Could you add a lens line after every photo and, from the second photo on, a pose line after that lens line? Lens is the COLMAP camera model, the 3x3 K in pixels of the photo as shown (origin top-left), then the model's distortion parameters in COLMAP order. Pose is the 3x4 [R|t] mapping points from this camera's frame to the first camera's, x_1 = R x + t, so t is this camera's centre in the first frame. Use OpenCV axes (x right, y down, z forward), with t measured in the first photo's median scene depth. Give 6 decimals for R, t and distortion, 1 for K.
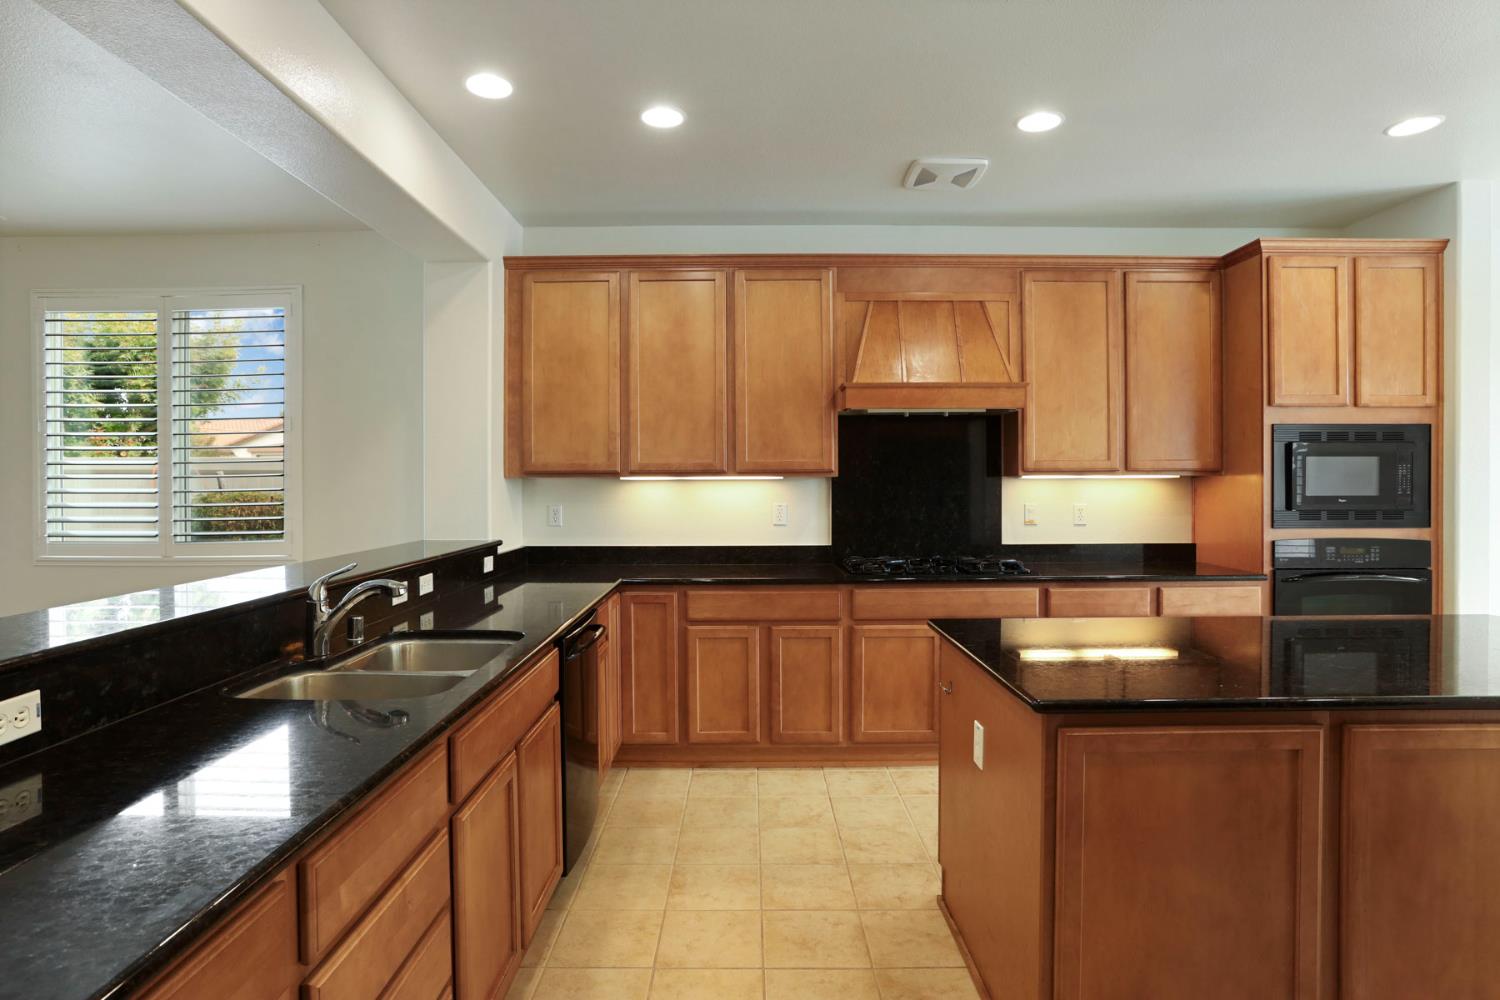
lens RADIAL K [[822.7, 0, 751.1], [0, 822.7, 488.8], [0, 0, 1]] dist [-0.001726, -0.000133]
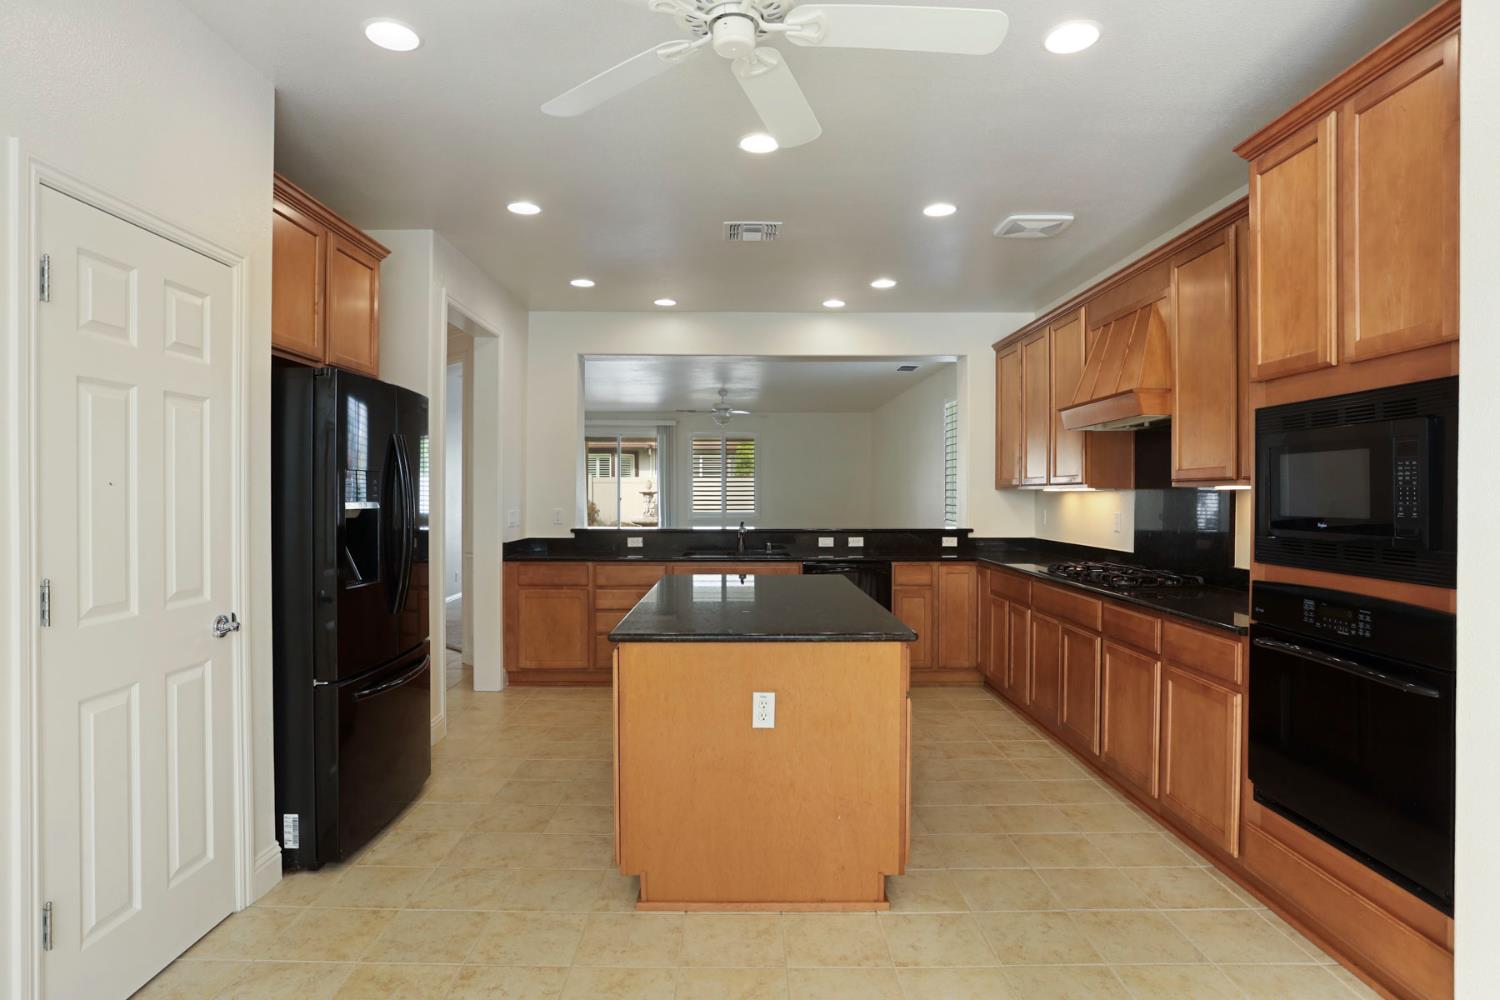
lens RADIAL K [[822.7, 0, 749.9], [0, 822.7, 500.3], [0, 0, 1]] dist [-0.001726, -0.000133]
pose [[-0.004255, 0.010337, -0.999938, 1.318100], [-0.014553, 0.999840, 0.010398, -0.004035], [0.999885, 0.014596, -0.004104, 0.586928]]
